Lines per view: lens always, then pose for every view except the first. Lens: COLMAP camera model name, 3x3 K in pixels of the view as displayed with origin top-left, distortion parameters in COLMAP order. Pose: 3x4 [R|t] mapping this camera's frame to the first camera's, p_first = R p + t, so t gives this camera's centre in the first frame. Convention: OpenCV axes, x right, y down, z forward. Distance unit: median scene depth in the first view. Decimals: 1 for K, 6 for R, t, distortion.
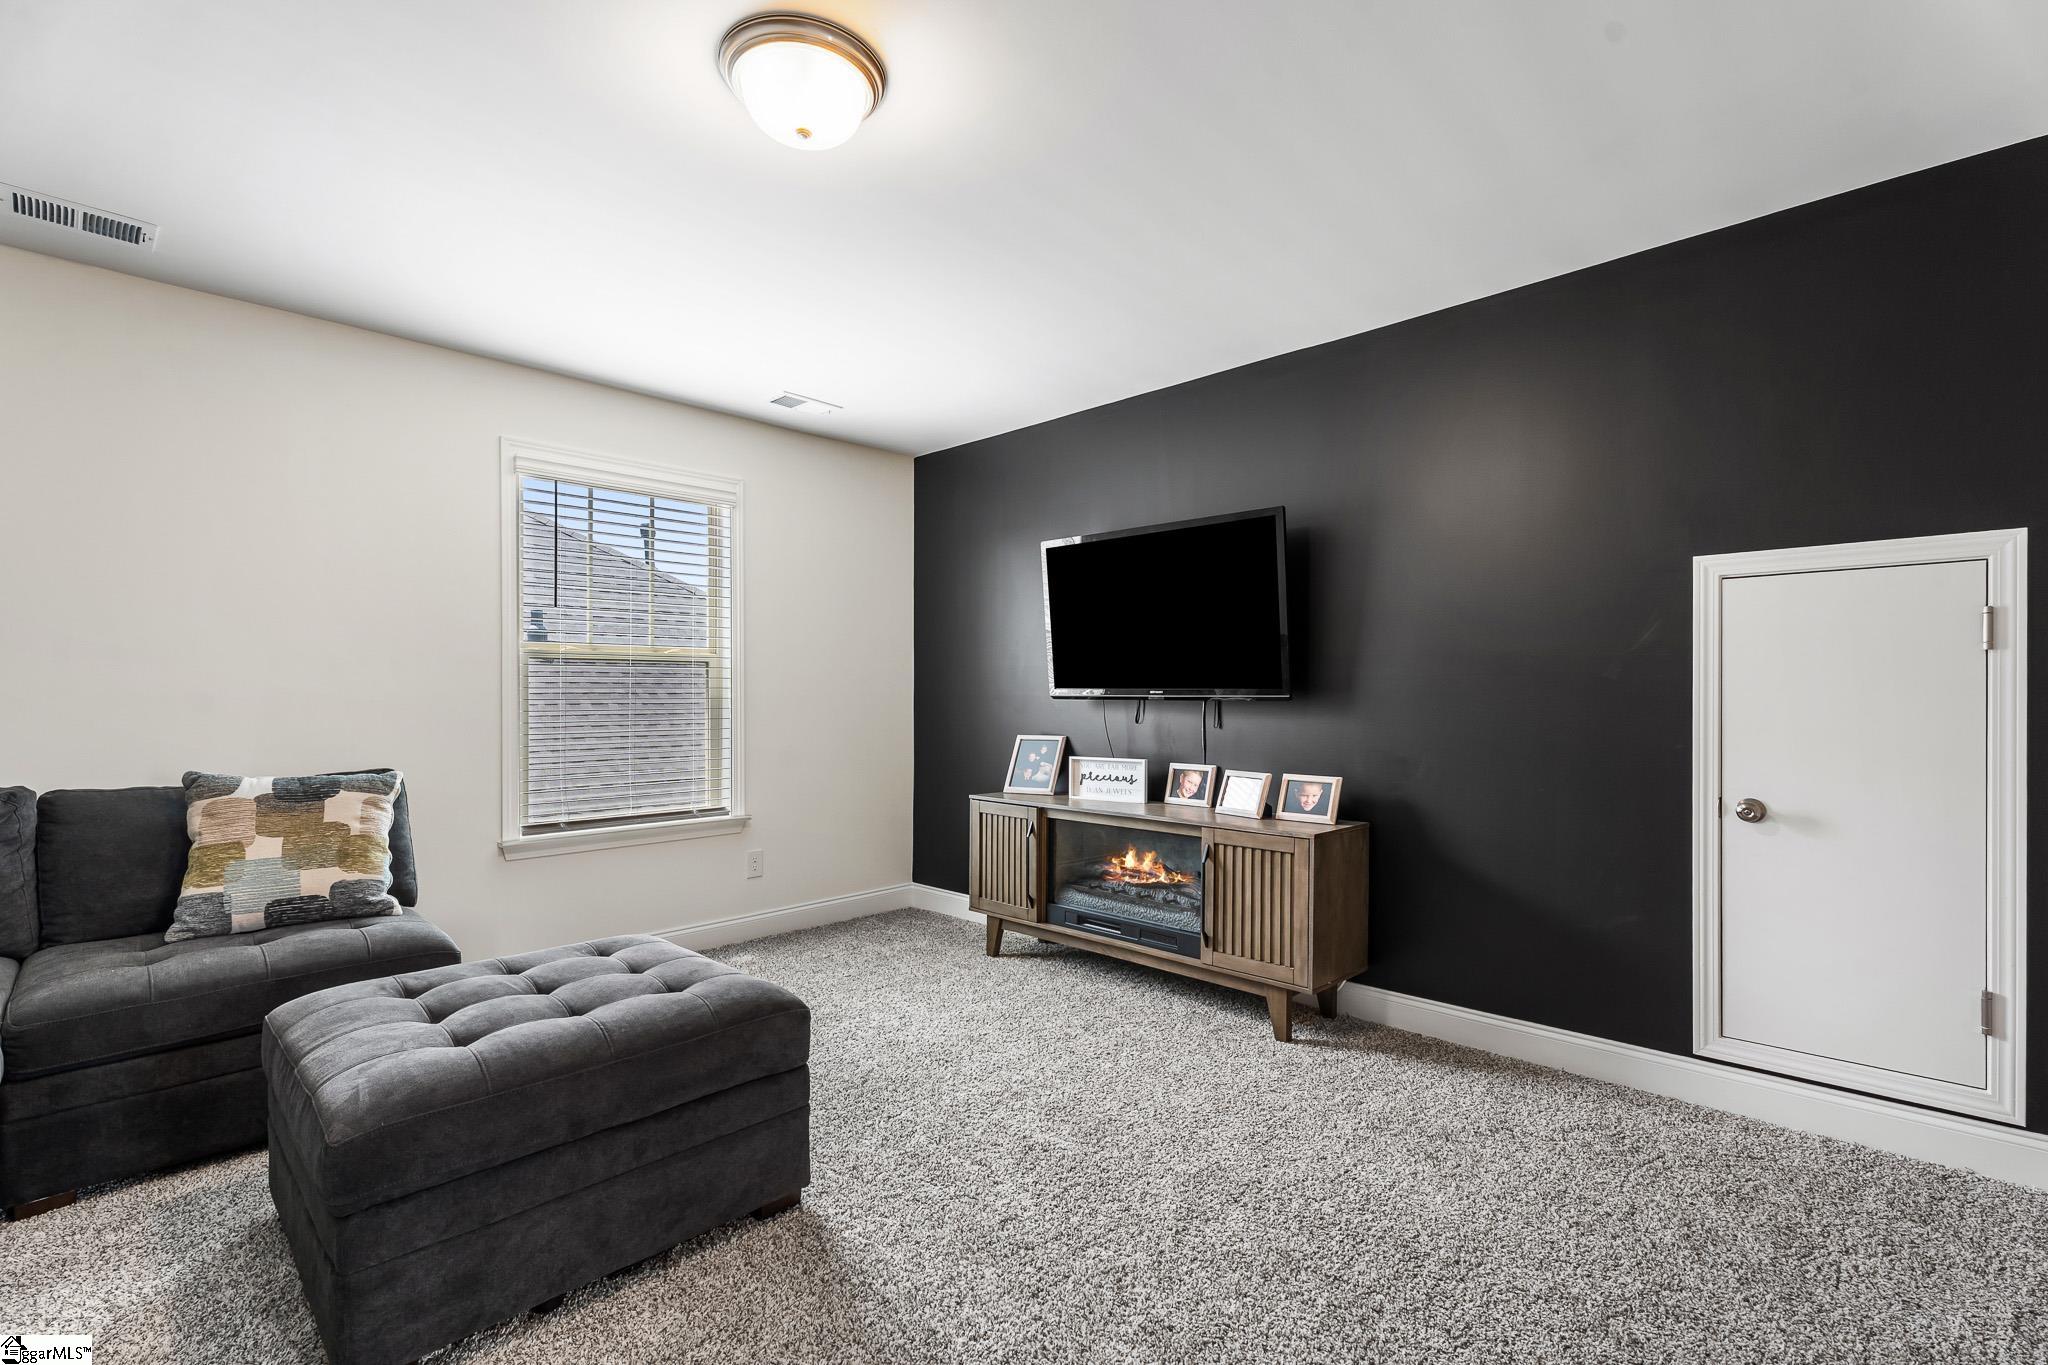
lens RADIAL K [[923.6, 0, 1024.6], [0, 923.6, 714.5], [0, 0, 1]] dist [-0.000873, -0.000193]
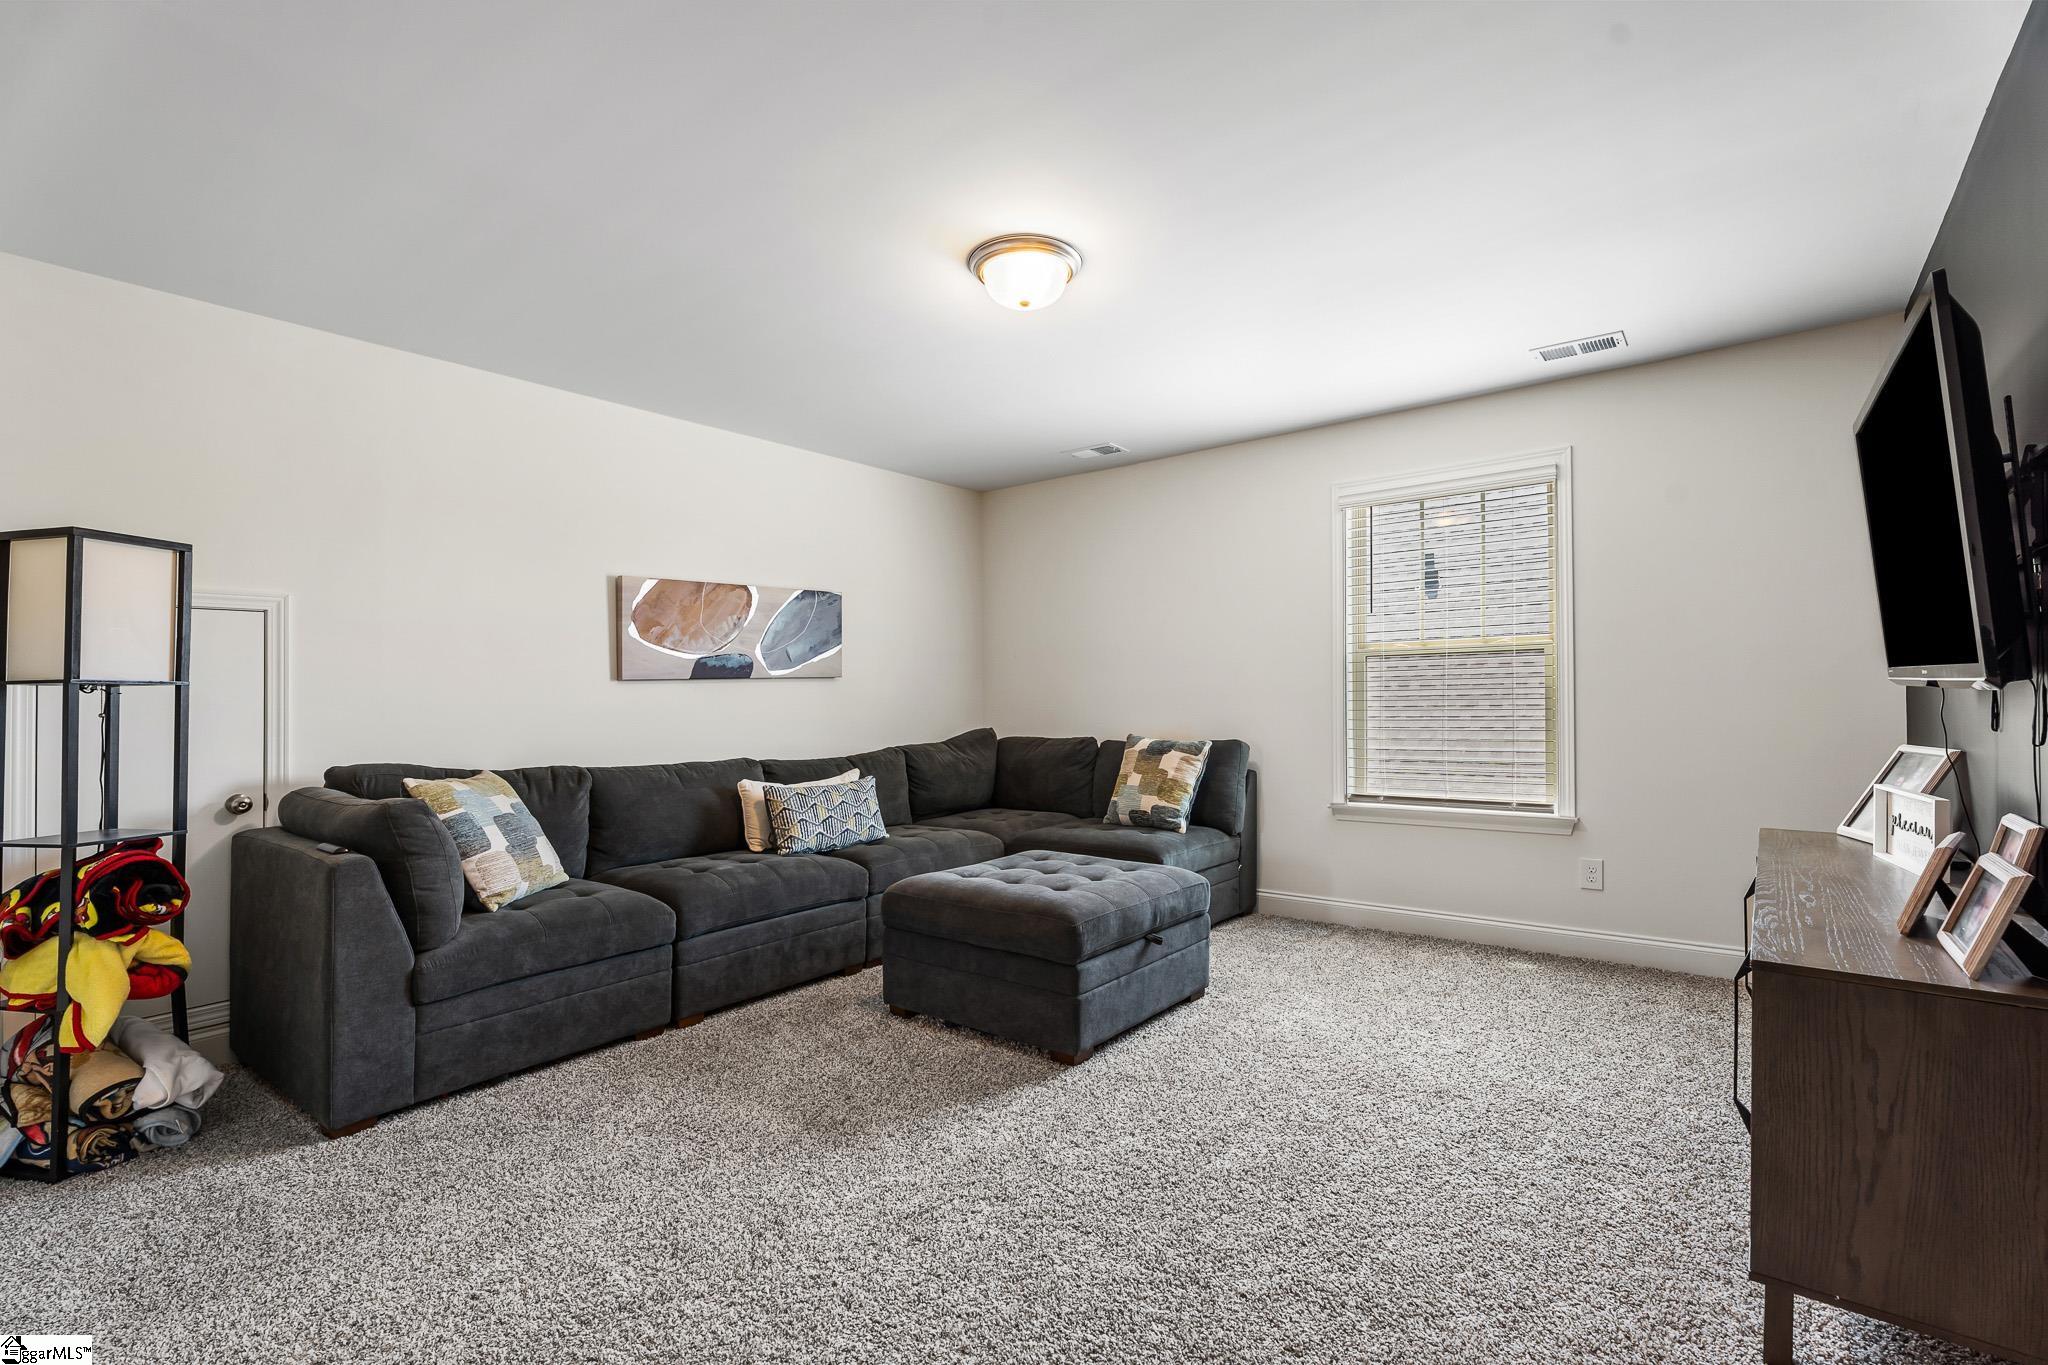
lens RADIAL K [[910.6, 0, 1041.2], [0, 910.6, 688.8], [0, 0, 1]] dist [-0.003204, -0.000918]
pose [[0.110300, -0.005419, -0.993884, 0.816854], [-0.001765, 0.999982, -0.005649, -0.015572], [0.993897, 0.002378, 0.110289, 0.600814]]
